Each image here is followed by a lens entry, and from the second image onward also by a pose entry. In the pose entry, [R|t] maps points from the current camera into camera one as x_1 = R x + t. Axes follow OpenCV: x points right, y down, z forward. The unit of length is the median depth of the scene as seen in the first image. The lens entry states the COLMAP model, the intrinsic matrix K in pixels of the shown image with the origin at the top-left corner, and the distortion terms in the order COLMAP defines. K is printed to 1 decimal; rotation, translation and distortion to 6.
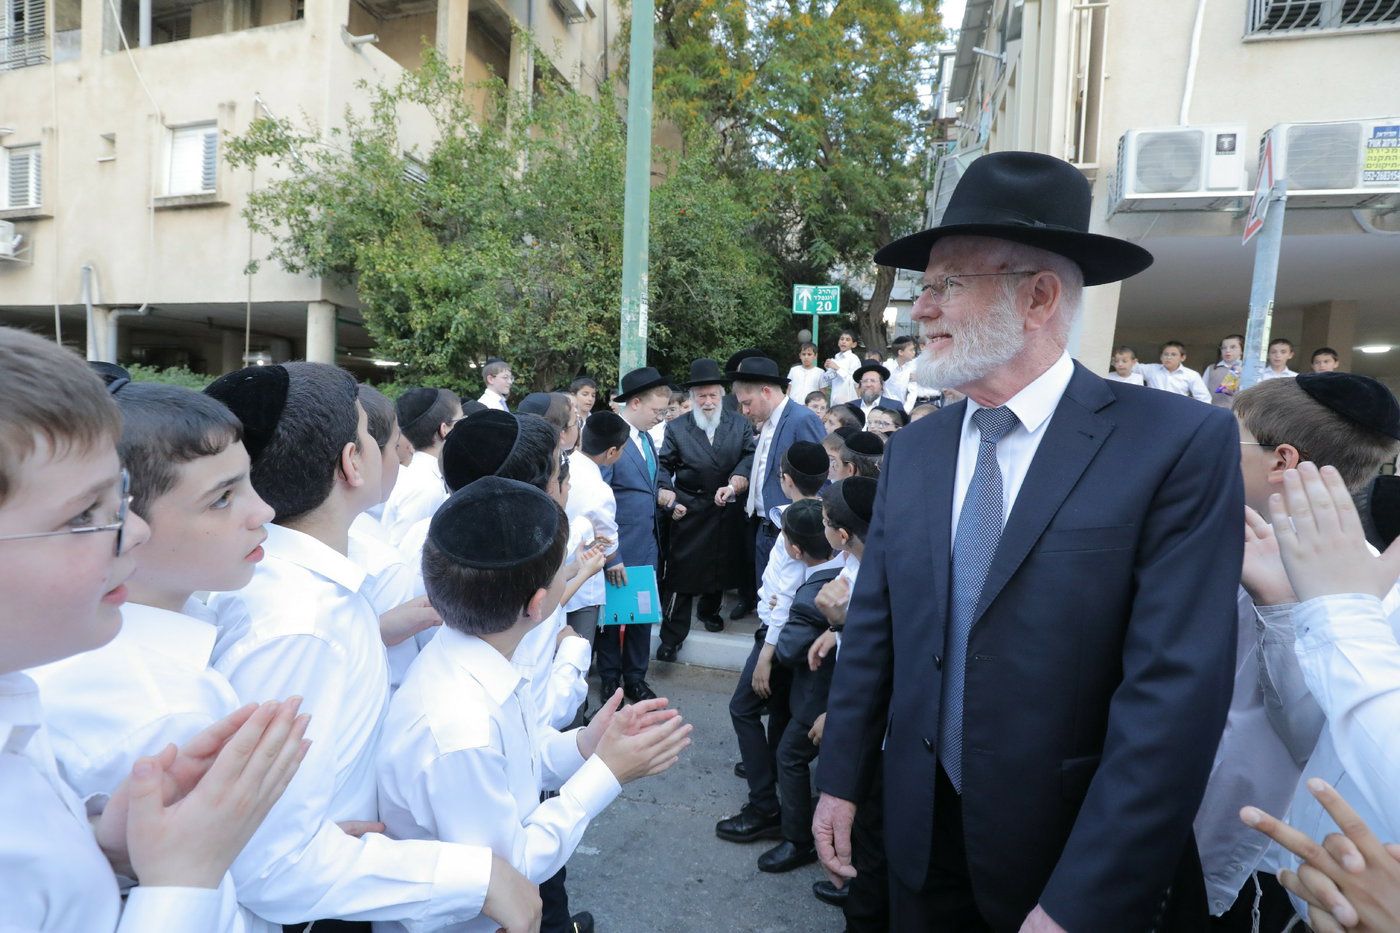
lens RADIAL K [[644.9, 0, 698.3], [0, 644.9, 465.3], [0, 0, 1]] dist [-0.040384, 0.008301]
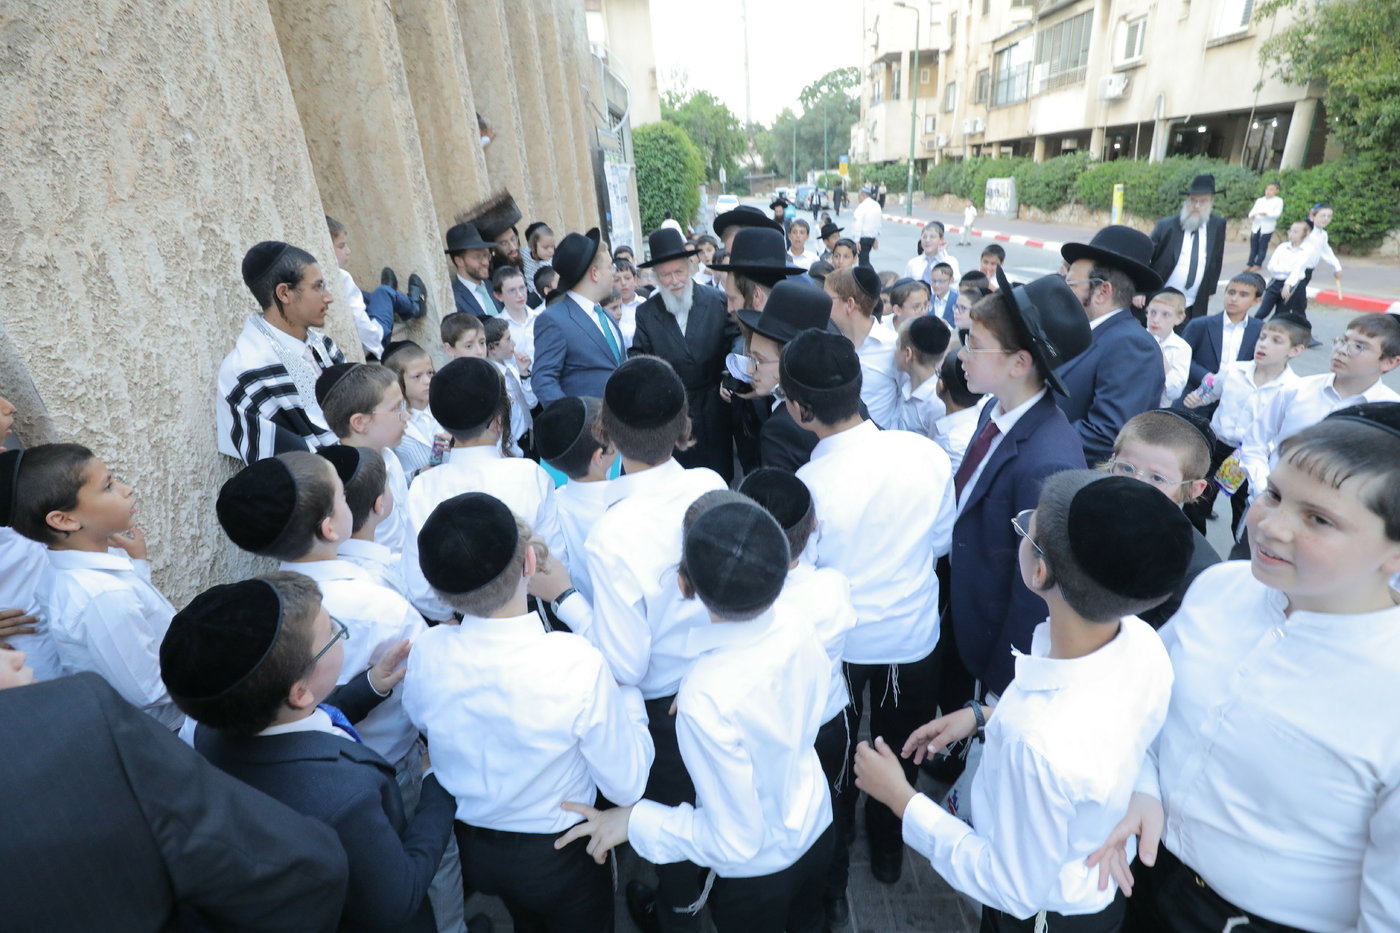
lens RADIAL K [[644.9, 0, 706.0], [0, 644.9, 468.6], [0, 0, 1]] dist [-0.040384, 0.008301]
pose [[0.257853, 0.326816, -0.909232, 0.635928], [0.027609, 0.938178, 0.345051, 0.009513], [0.965790, -0.114075, 0.232889, -0.774887]]
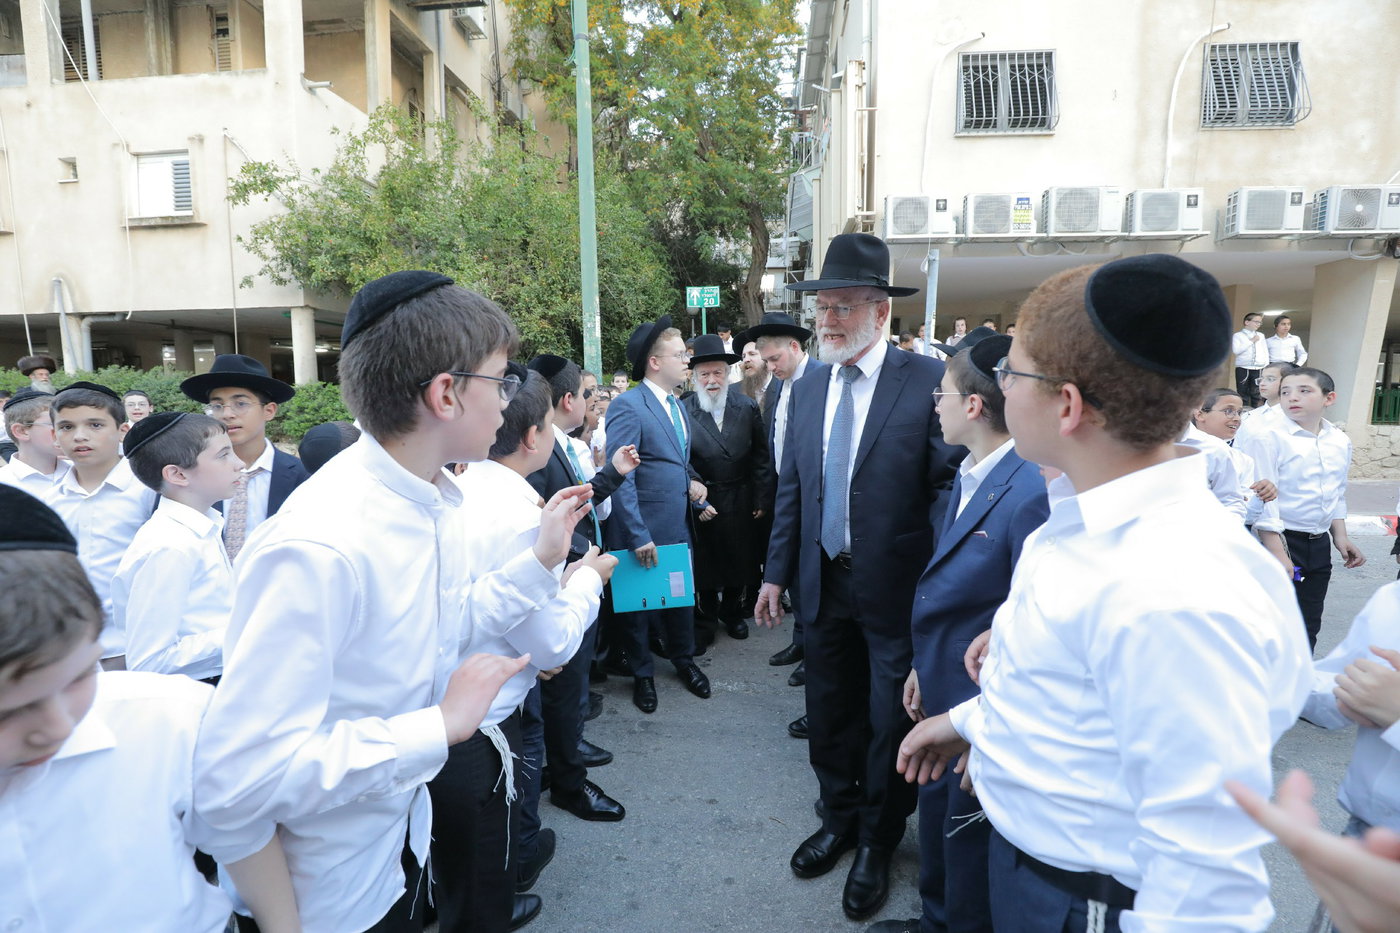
lens RADIAL K [[644.9, 0, 704.6], [0, 644.9, 468.4], [0, 0, 1]] dist [-0.040384, 0.008301]
pose [[0.982914, -0.073439, 0.168781, -0.067965], [0.063460, 0.995944, 0.063782, 0.021672], [-0.172780, -0.051982, 0.983588, -0.349030]]
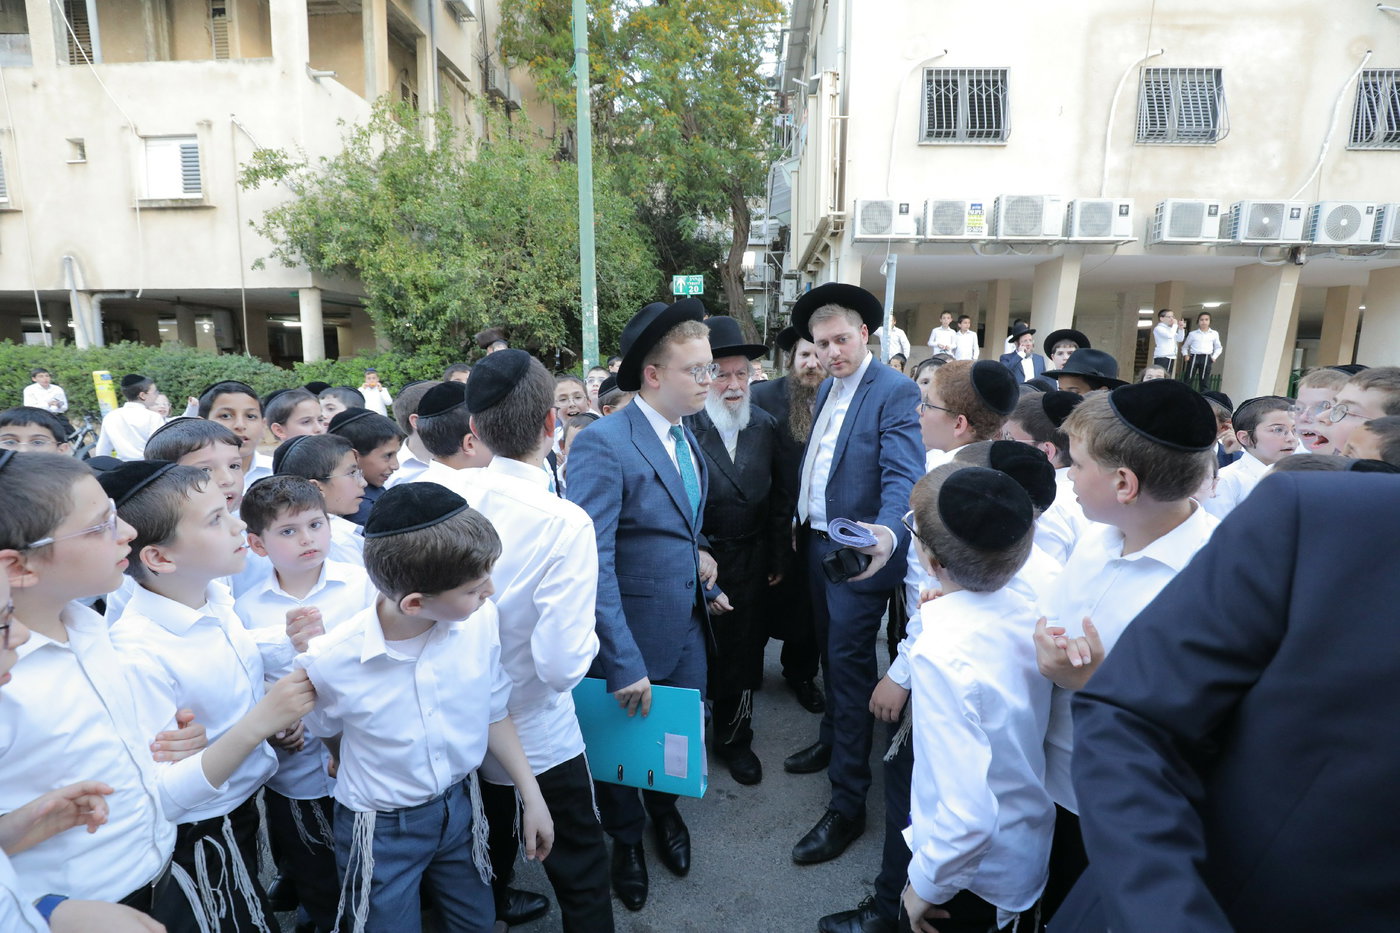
lens RADIAL K [[644.9, 0, 707.7], [0, 644.9, 469.1], [0, 0, 1]] dist [-0.040384, 0.008301]
pose [[0.976434, -0.073771, 0.202815, -0.098102], [0.052799, 0.992862, 0.106945, 0.012273], [-0.209257, -0.093716, 0.973360, -0.463246]]
